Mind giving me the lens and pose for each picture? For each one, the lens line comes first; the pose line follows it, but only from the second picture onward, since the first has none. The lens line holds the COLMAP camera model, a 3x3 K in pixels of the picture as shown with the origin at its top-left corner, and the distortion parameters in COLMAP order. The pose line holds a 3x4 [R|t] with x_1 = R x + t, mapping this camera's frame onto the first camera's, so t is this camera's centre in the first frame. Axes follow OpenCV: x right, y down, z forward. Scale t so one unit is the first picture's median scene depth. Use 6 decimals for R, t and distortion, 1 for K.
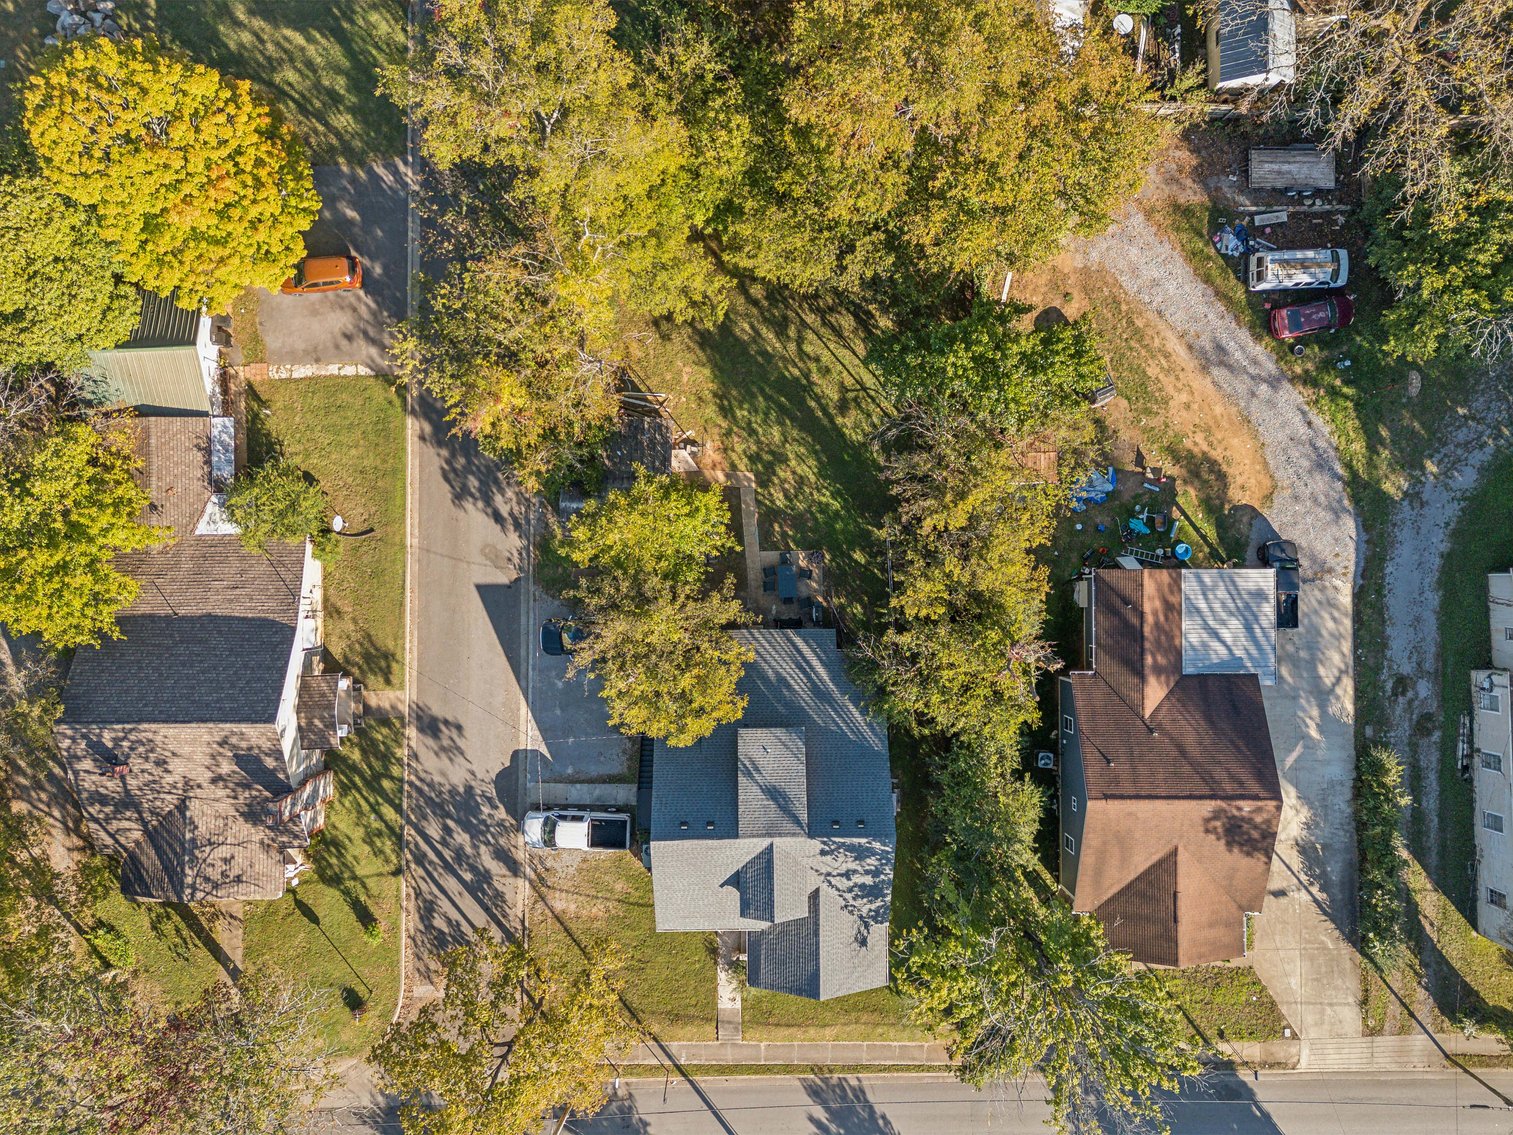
lens RADIAL K [[1109.0, 0, 753.9], [0, 1109.0, 567.4], [0, 0, 1]] dist [0.055949, -0.041014]
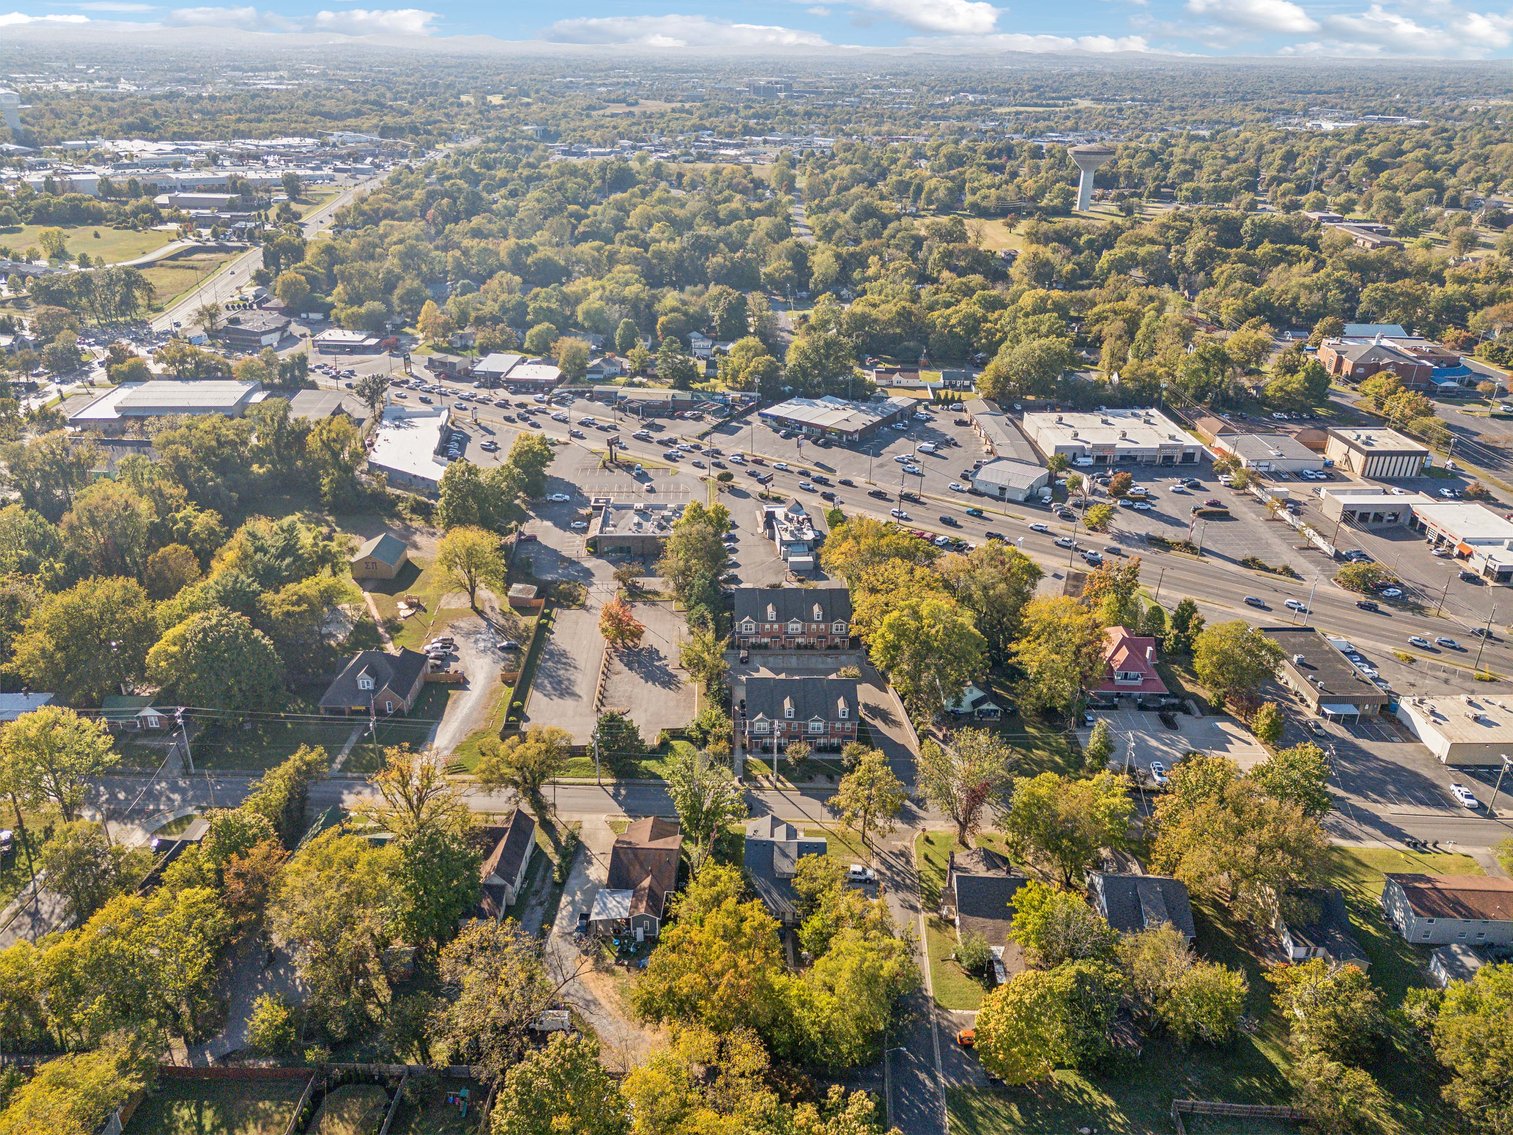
lens RADIAL K [[1110.6, 0, 755.3], [0, 1110.6, 558.6], [0, 0, 1]] dist [0.074721, -0.071454]
pose [[-0.998459, -0.047311, 0.029002, 0.044201], [0.045472, -0.397965, 0.916273, -1.985041], [-0.031808, 0.916180, 0.399504, -0.807473]]
